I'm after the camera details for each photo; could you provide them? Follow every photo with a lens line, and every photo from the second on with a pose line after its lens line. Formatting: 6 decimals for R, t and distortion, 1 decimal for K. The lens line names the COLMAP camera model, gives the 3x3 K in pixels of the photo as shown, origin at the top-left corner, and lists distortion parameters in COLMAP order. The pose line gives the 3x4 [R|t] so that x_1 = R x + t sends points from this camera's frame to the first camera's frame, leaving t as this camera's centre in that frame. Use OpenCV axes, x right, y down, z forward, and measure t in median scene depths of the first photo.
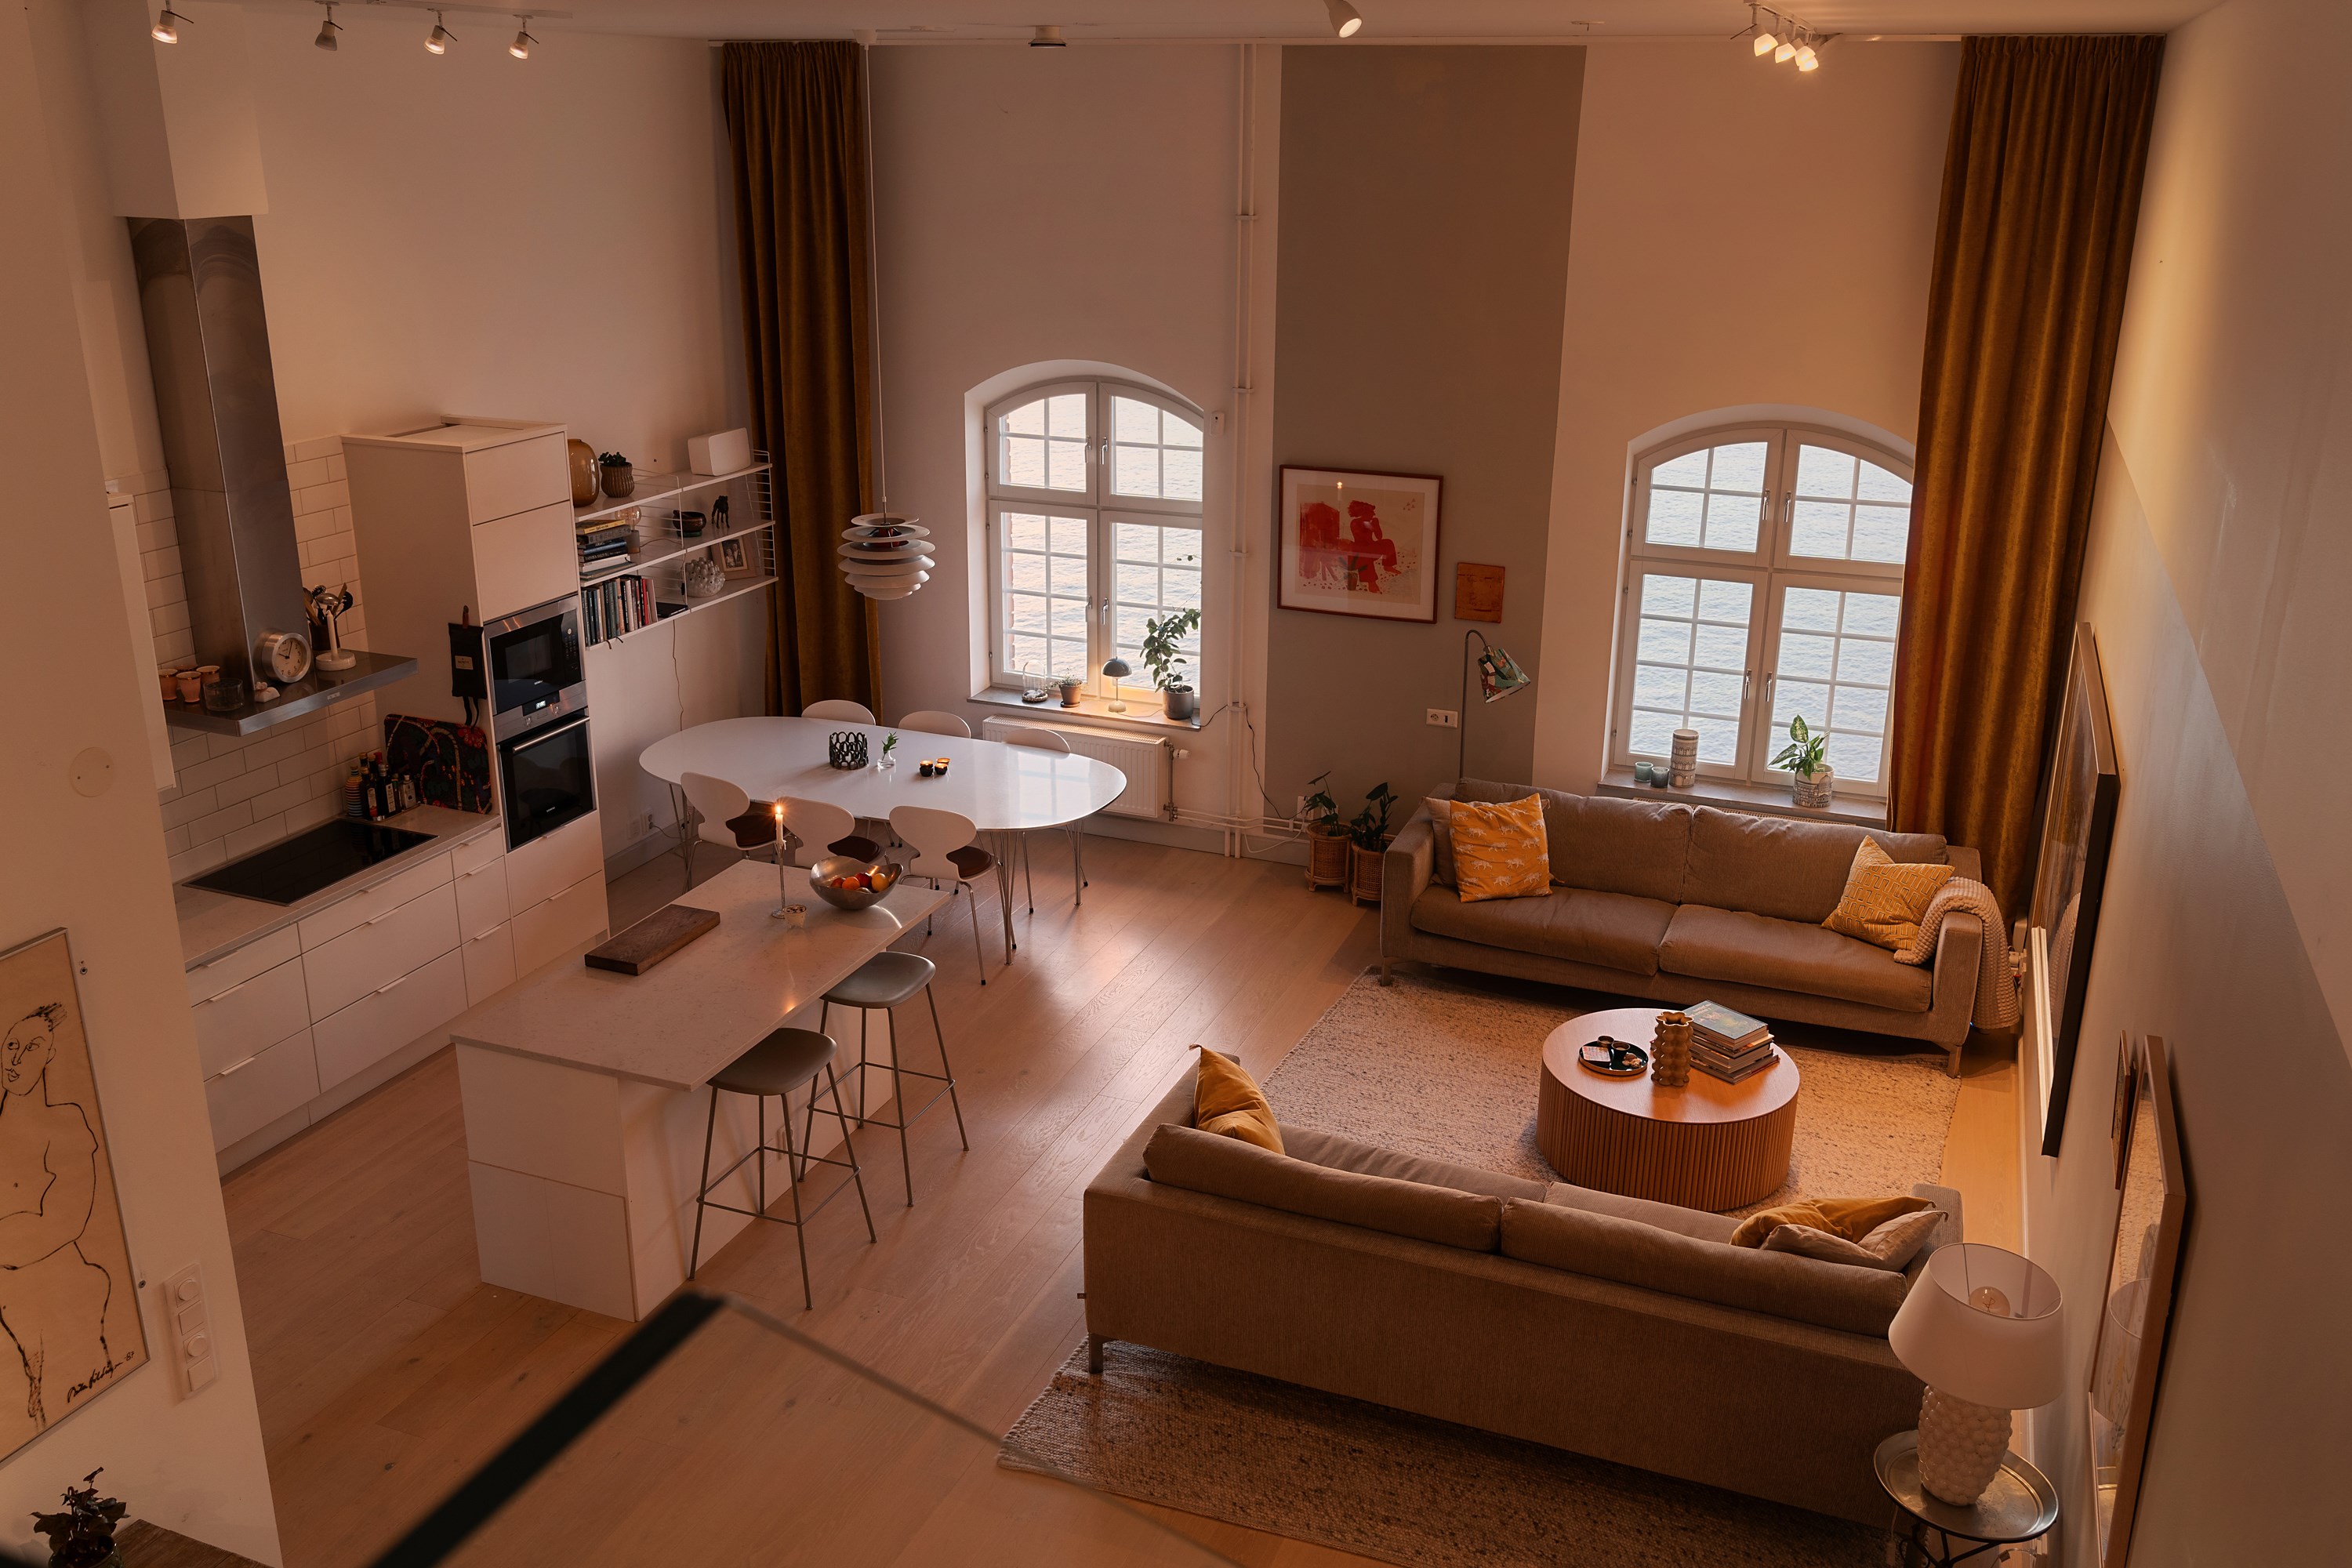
lens RADIAL K [[1993.9, 0, 1168.8], [0, 1993.9, 776.9], [0, 0, 1]] dist [0.009381, -0.006498]
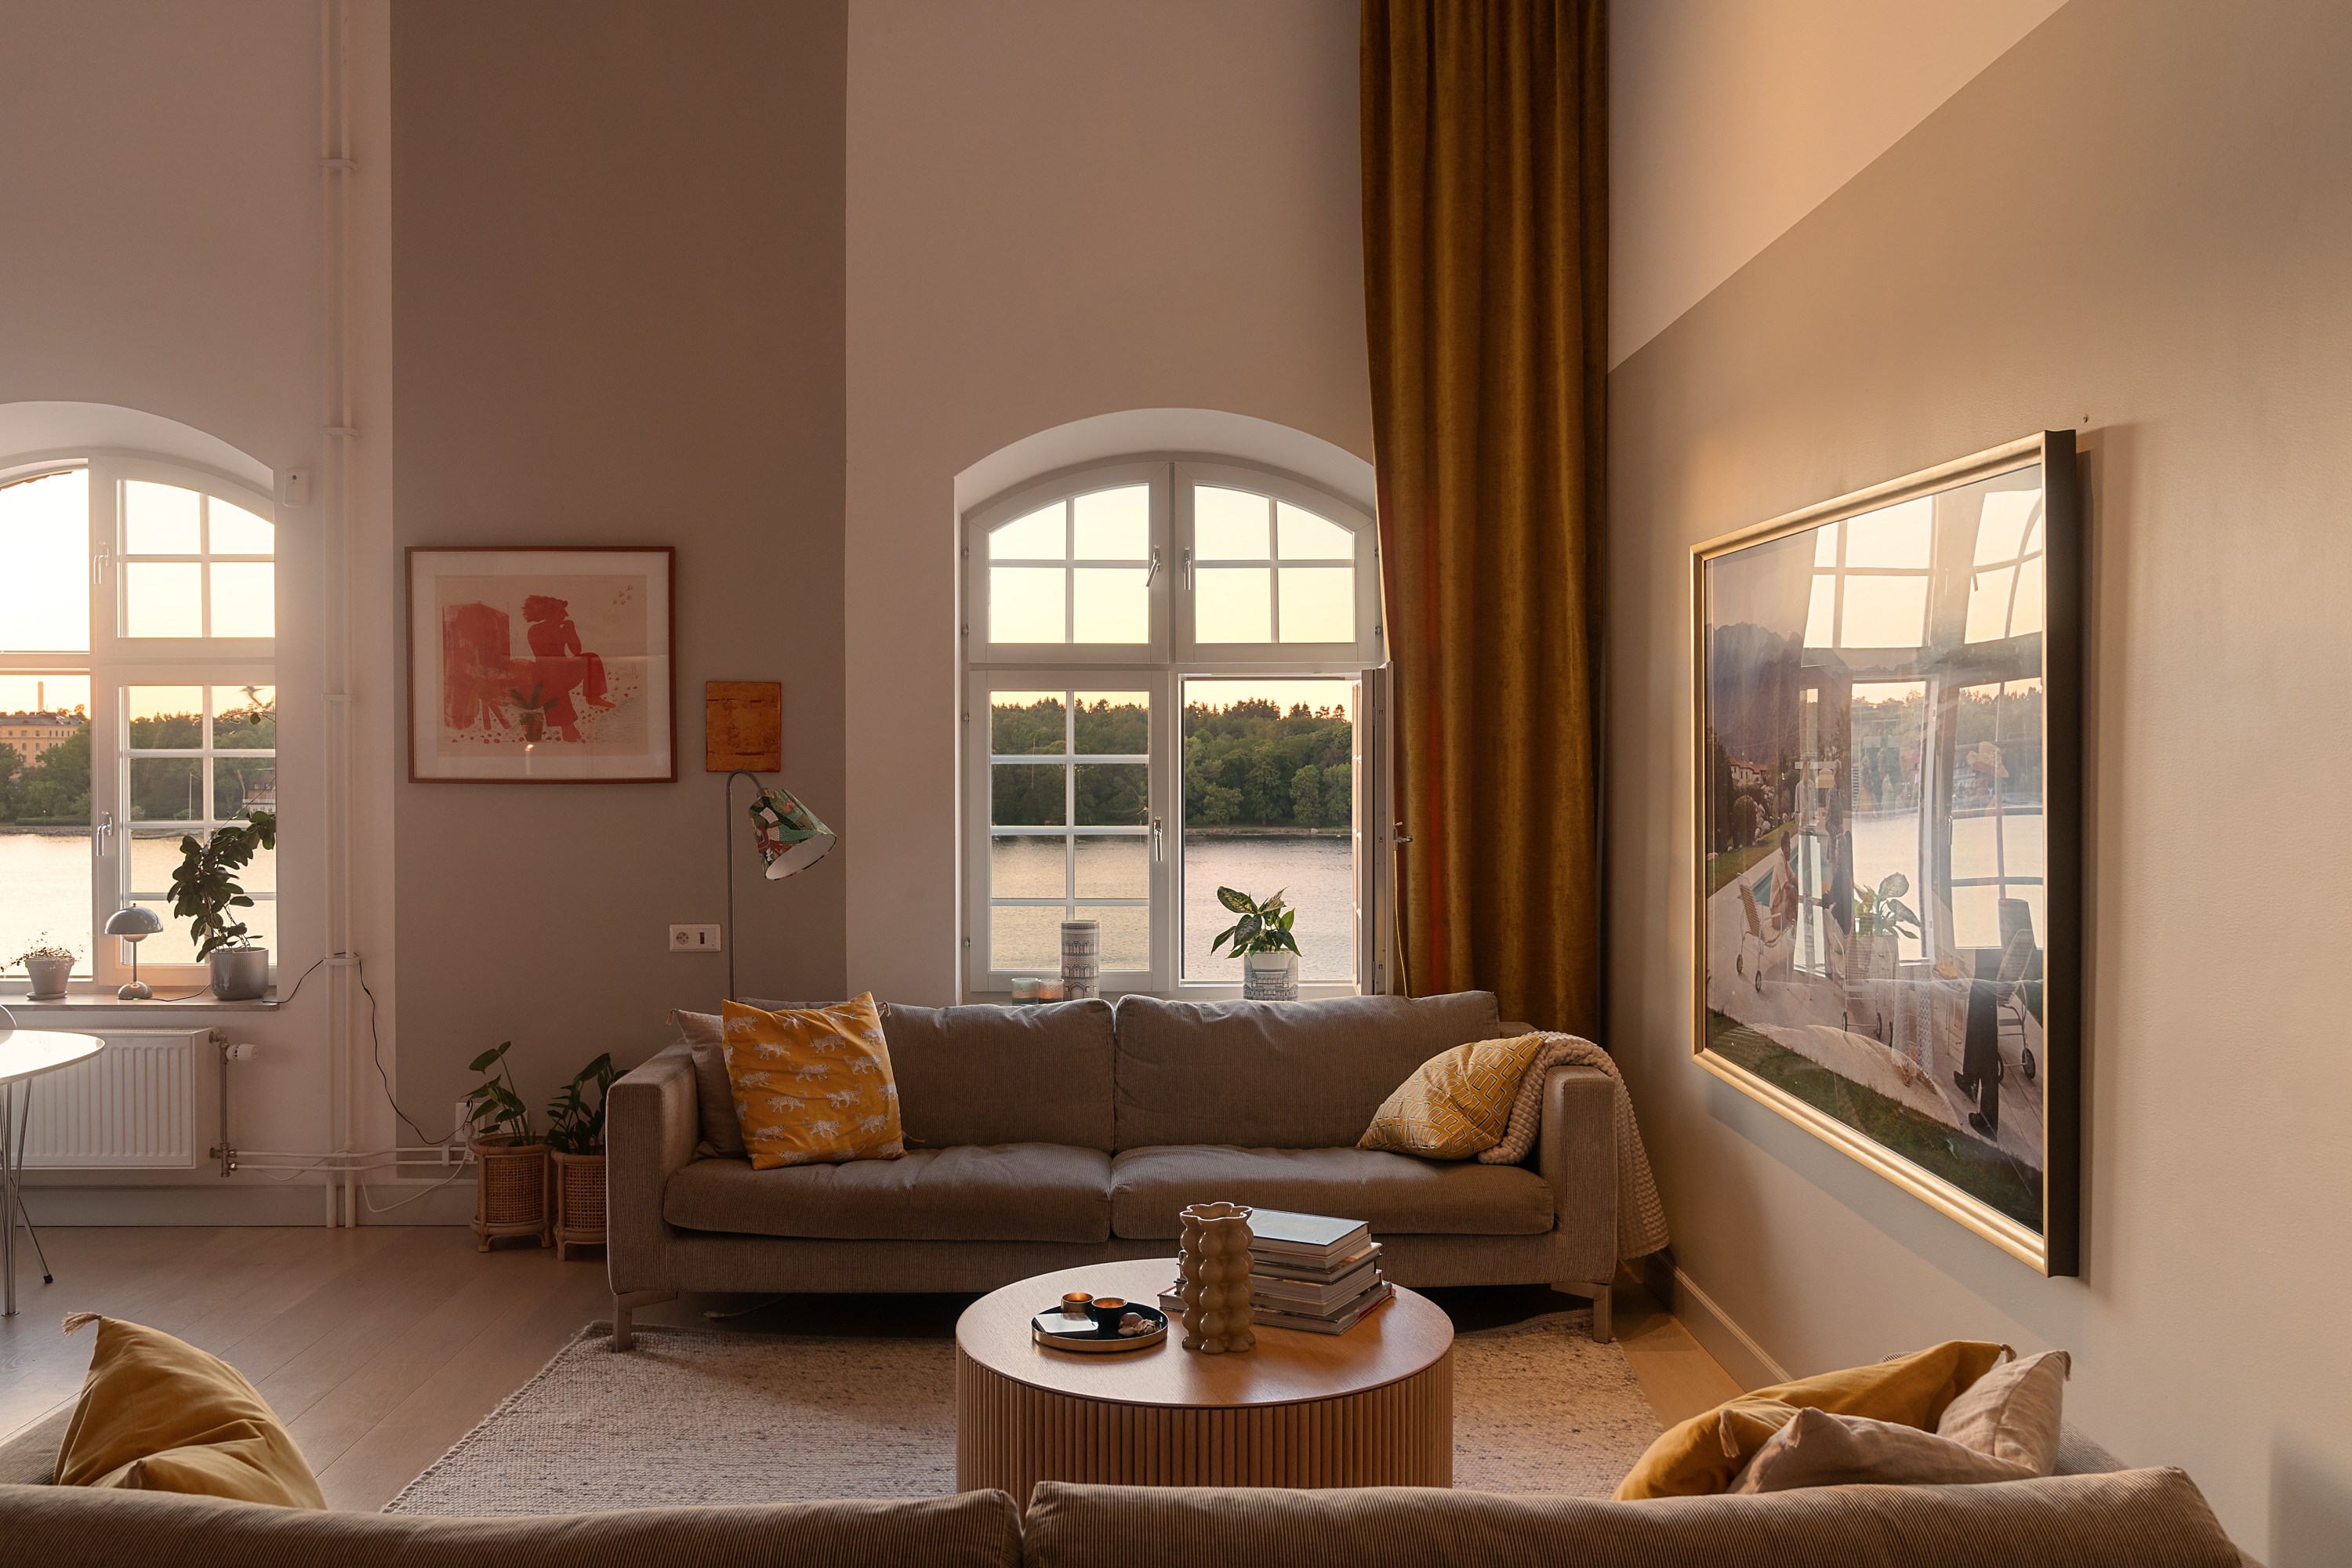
lens RADIAL K [[1976.0, 0, 1168.4], [0, 1976.0, 776.8], [0, 0, 1]] dist [-0.014143, 0.025085]
pose [[0.924413, -0.012460, 0.381190, 0.041637], [0.127570, 0.952000, -0.278247, 0.117775], [-0.359426, 0.305843, 0.881631, 0.409098]]
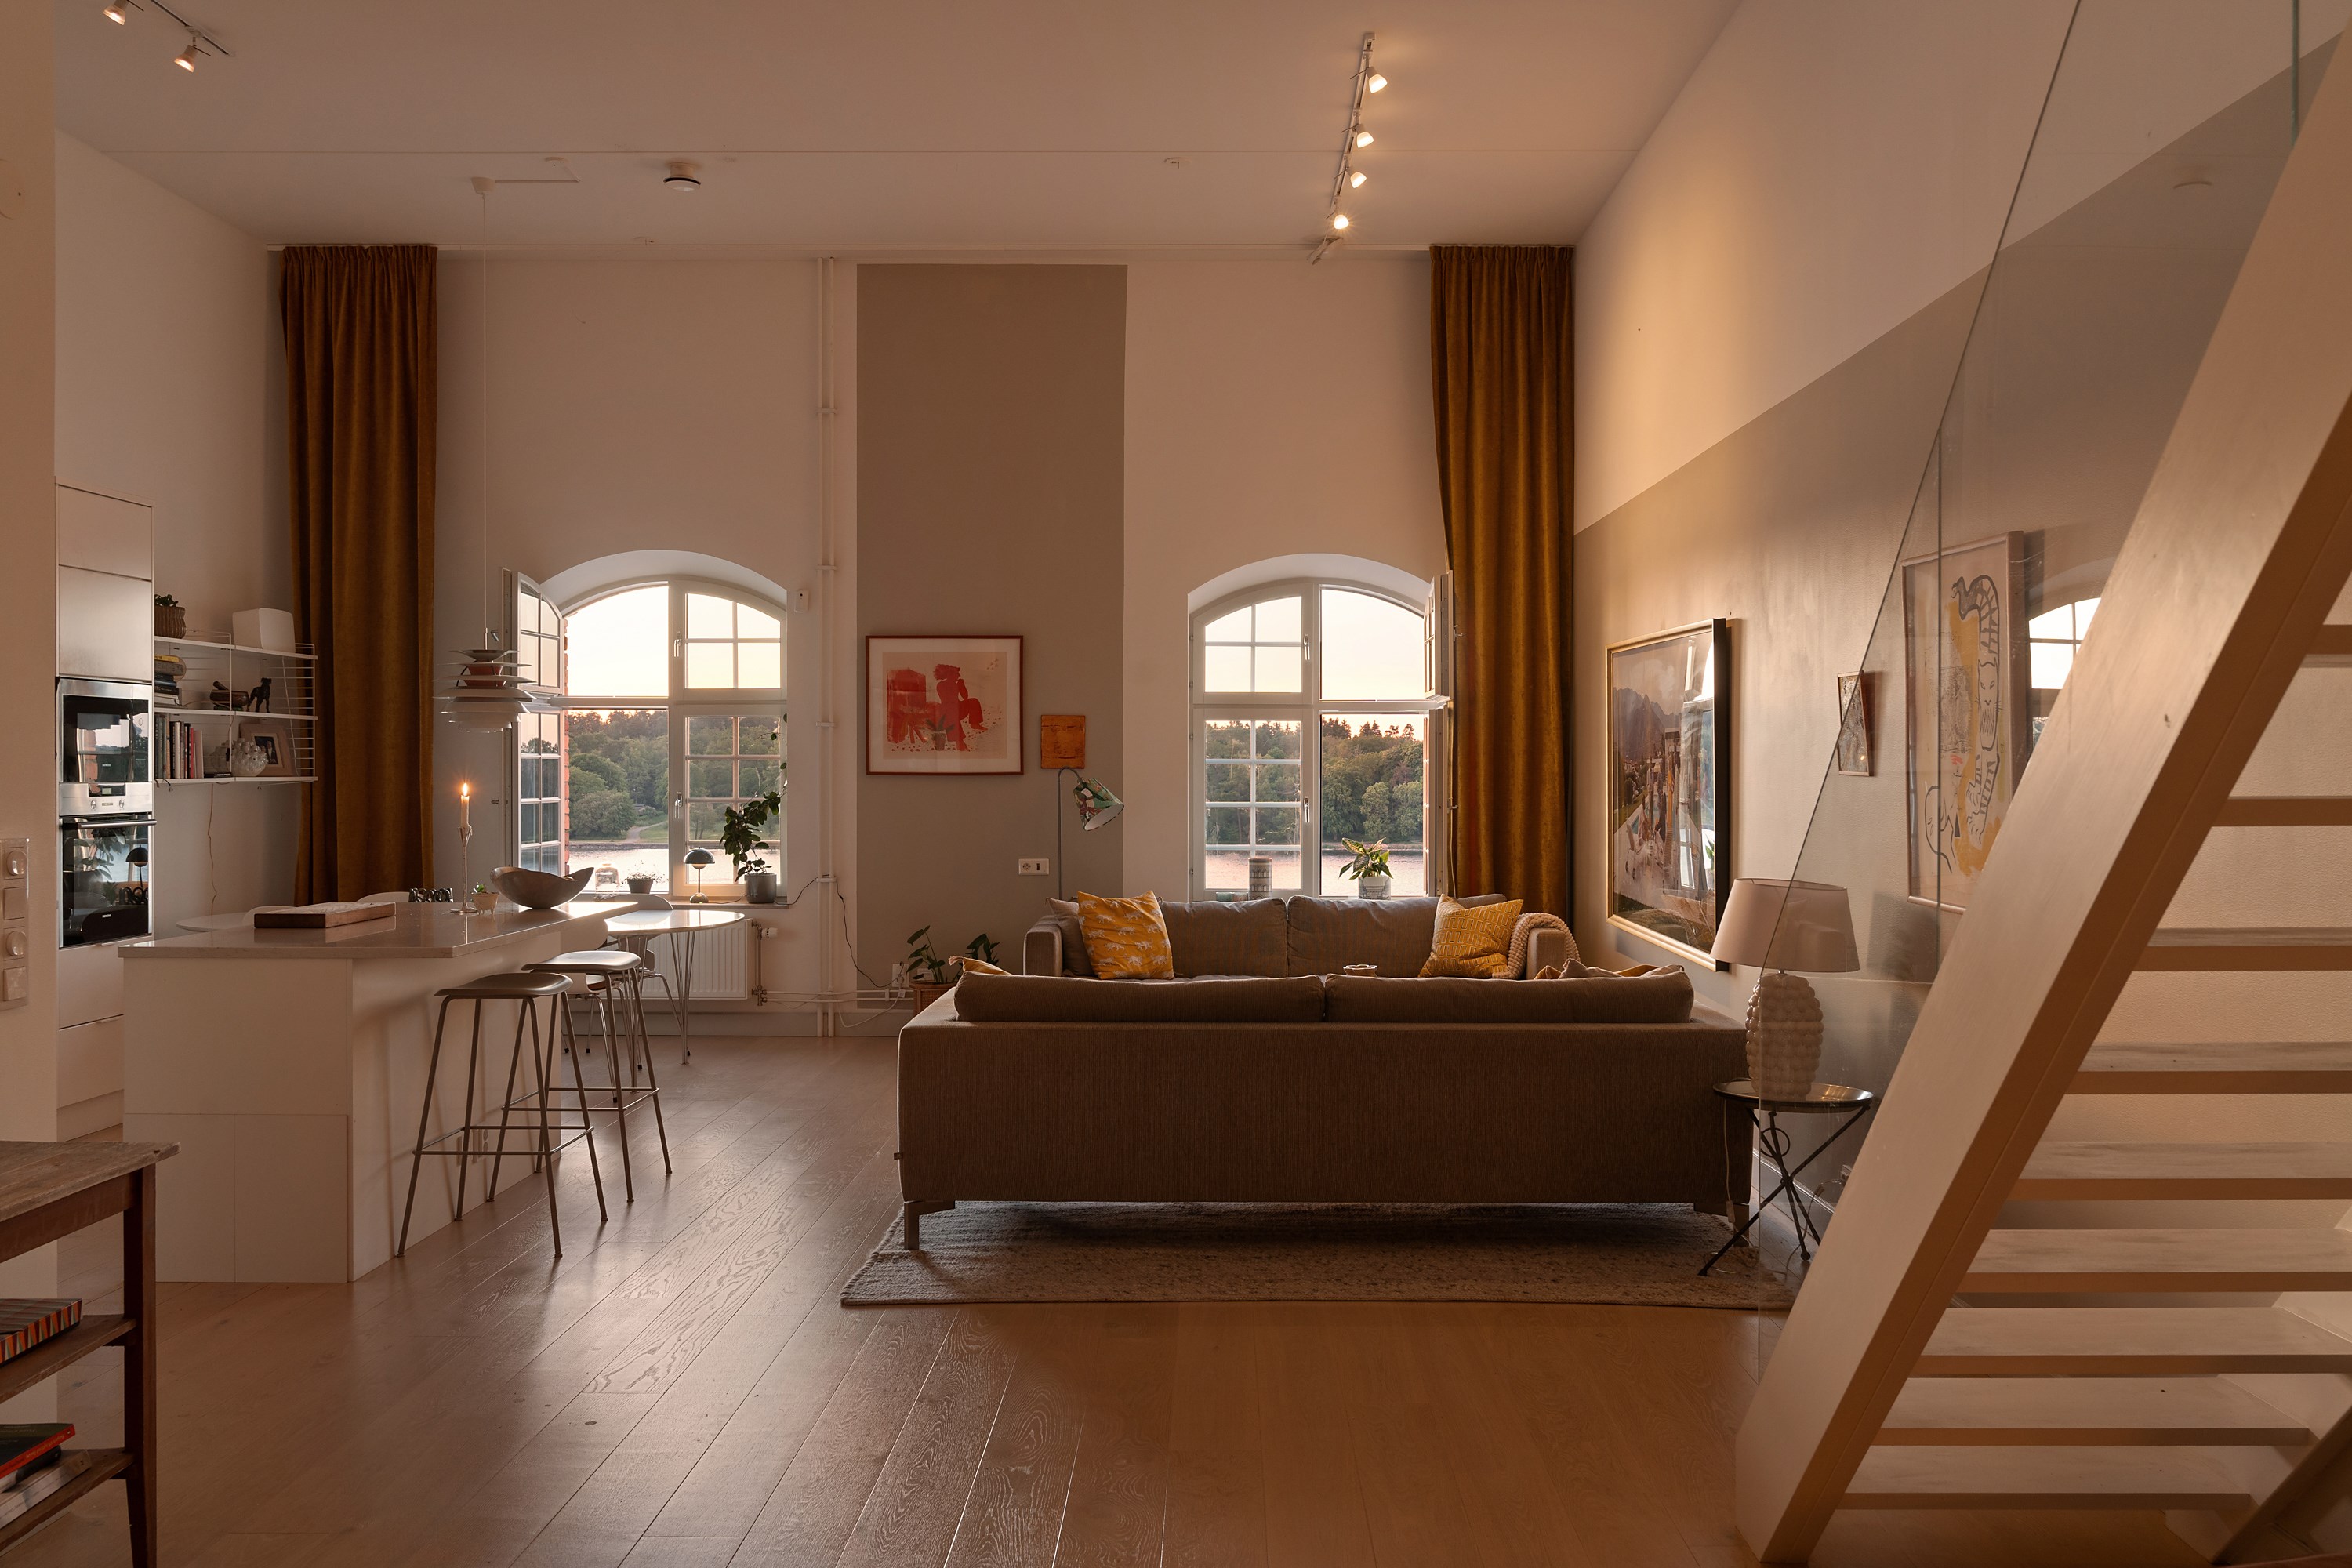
lens RADIAL K [[1924.0, 0, 1201.3], [0, 1924.0, 782.3], [0, 0, 1]] dist [0.003767, 0.003354]
pose [[0.932168, -0.008573, 0.361924, -0.153870], [0.119995, 0.950523, -0.286544, 0.239900], [-0.341560, 0.310536, 0.887076, 0.060904]]
